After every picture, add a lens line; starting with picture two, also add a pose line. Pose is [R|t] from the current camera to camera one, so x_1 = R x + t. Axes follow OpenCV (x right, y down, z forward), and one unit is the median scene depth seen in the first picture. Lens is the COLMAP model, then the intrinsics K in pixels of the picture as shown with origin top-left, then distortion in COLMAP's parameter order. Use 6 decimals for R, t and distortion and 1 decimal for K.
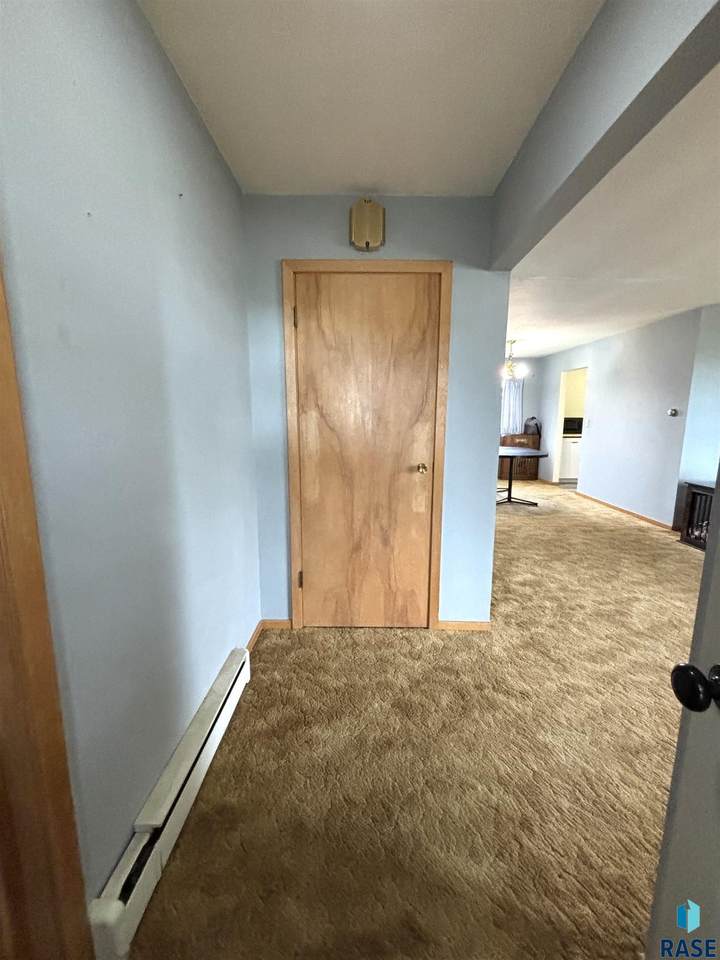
lens RADIAL K [[388.4, 0, 362.3], [0, 388.4, 477.8], [0, 0, 1]] dist [-0.001753, 0.000565]
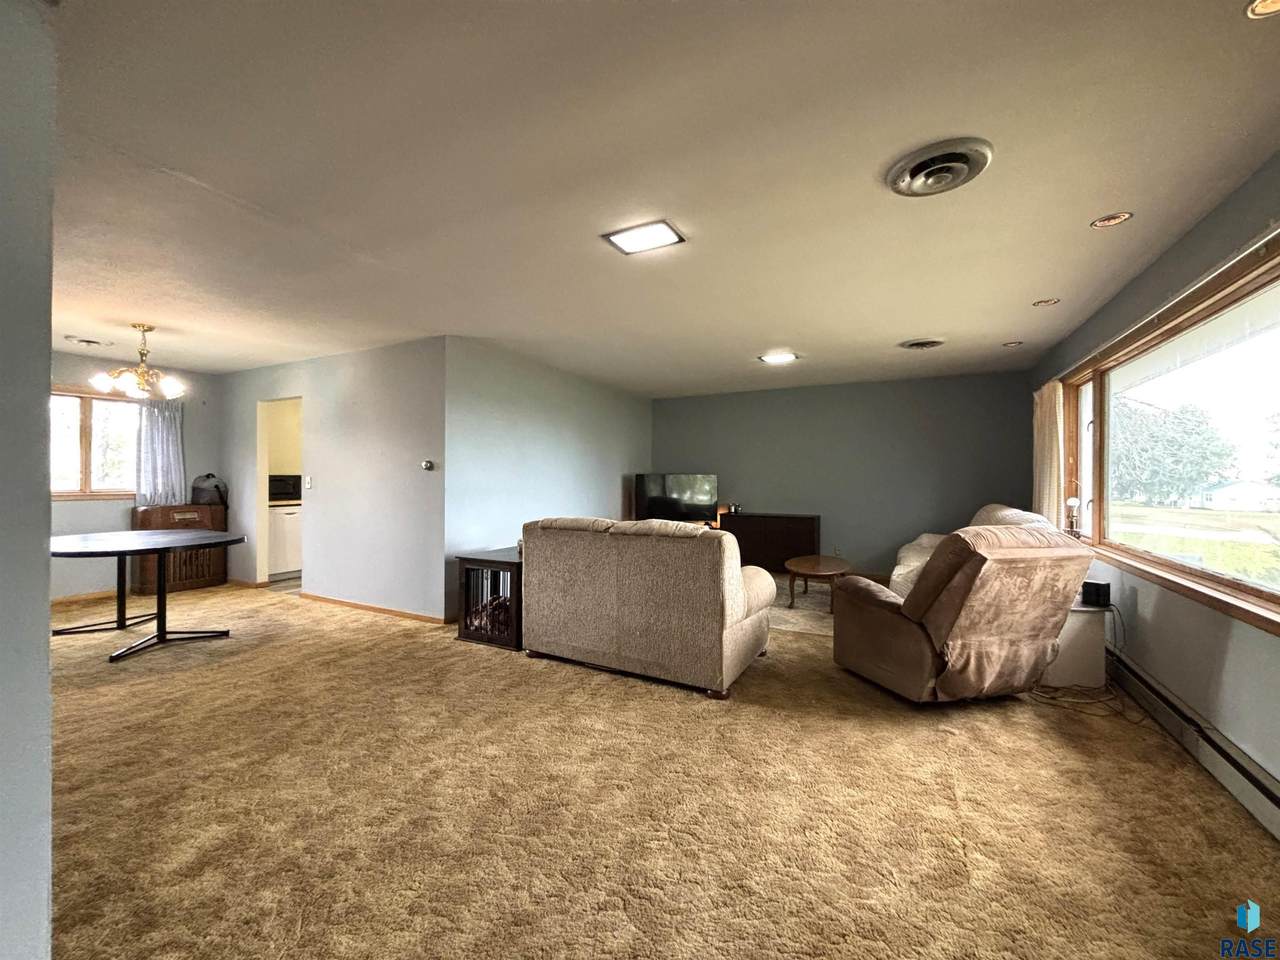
lens RADIAL K [[517.9, 0, 642.5], [0, 517.9, 477.6], [0, 0, 1]] dist [-0.001753, 0.000565]
pose [[0.452806, 0.002296, 0.891606, 0.109975], [0.138788, 0.987626, -0.073027, -0.016897], [-0.880741, 0.156812, 0.446884, 0.219721]]
